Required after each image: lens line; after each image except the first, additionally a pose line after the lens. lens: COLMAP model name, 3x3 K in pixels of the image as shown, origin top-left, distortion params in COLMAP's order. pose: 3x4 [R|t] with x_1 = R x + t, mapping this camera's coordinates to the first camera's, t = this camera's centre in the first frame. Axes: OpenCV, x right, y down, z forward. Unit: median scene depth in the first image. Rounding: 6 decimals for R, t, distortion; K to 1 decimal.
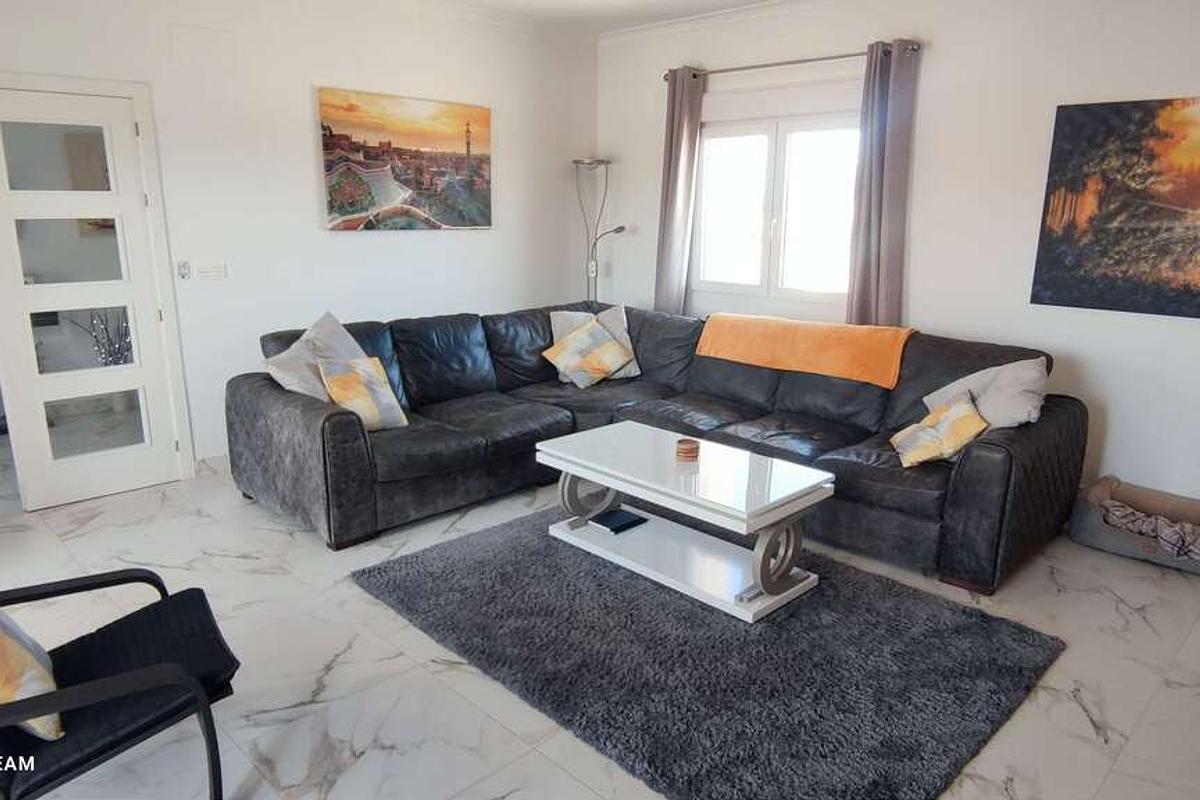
lens RADIAL K [[811.7, 0, 608.4], [0, 811.7, 401.7], [0, 0, 1]] dist [0.004040, -0.006265]
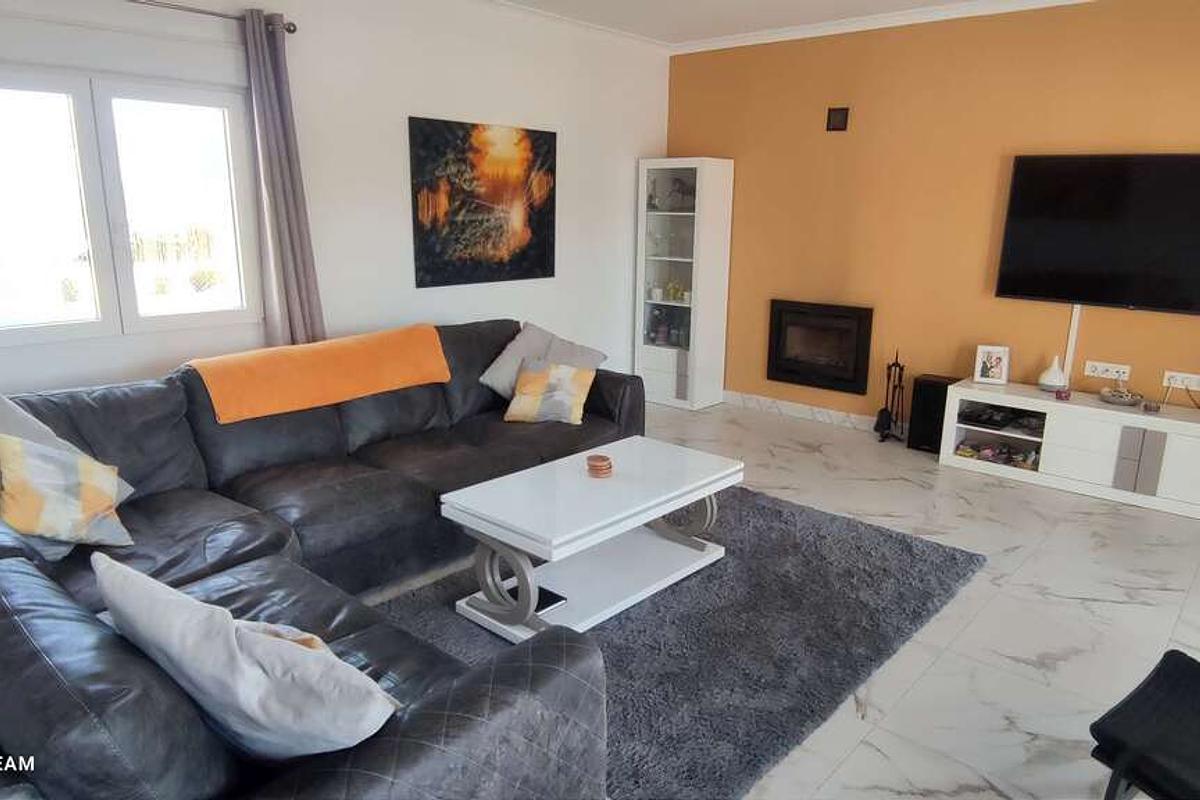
lens RADIAL K [[811.7, 0, 609.6], [0, 811.7, 402.7], [0, 0, 1]] dist [0.004040, -0.006265]
pose [[-0.061938, -0.247771, 0.966837, -0.707750], [0.223865, 0.940566, 0.255380, -0.220872], [-0.972650, 0.232259, -0.002790, 0.853379]]
